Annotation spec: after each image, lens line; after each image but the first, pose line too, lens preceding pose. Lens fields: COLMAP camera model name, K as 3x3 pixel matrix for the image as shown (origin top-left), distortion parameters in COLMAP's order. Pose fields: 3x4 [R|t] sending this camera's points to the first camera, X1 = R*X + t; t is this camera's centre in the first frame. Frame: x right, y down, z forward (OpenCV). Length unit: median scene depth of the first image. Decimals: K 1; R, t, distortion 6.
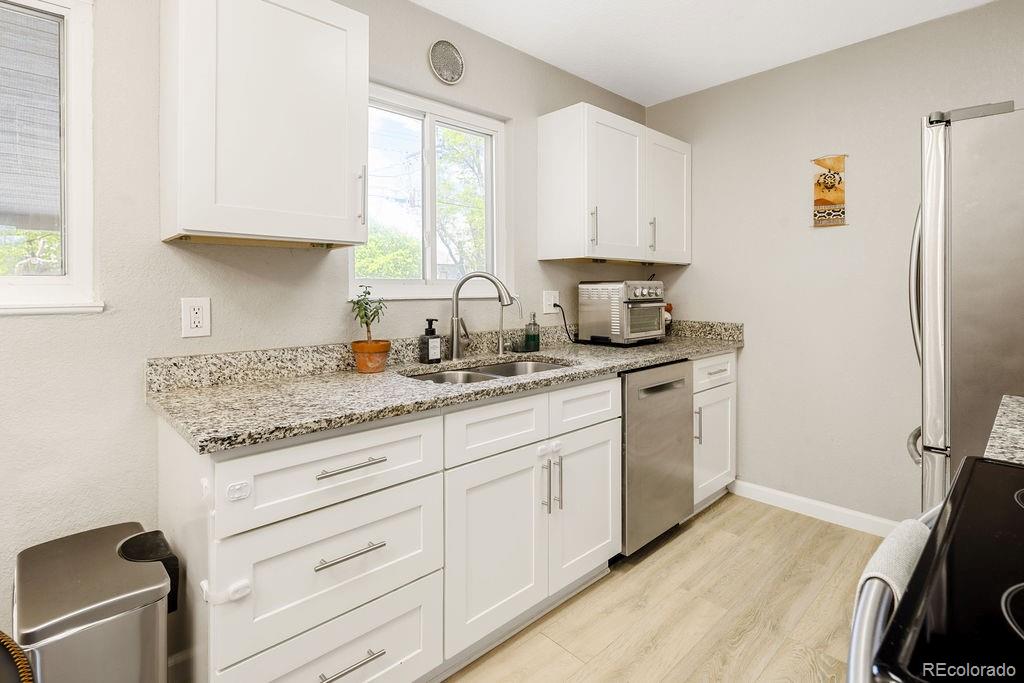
lens RADIAL K [[506.1, 0, 511.9], [0, 506.1, 342.8], [0, 0, 1]] dist [-0.002075, -0.000303]
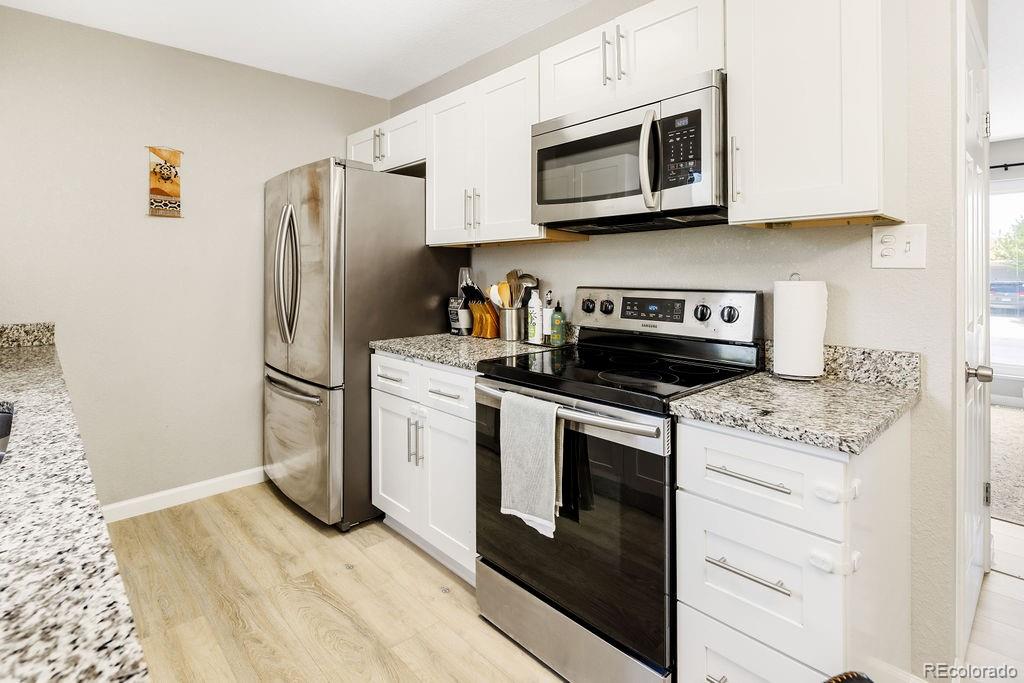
lens RADIAL K [[506.1, 0, 511.7], [0, 506.1, 340.3], [0, 0, 1]] dist [-0.002075, -0.000303]
pose [[0.014149, -0.132894, 0.991029, -0.413549], [0.112389, 0.985059, 0.130488, -0.040797], [-0.993564, 0.109535, 0.028873, 0.311860]]
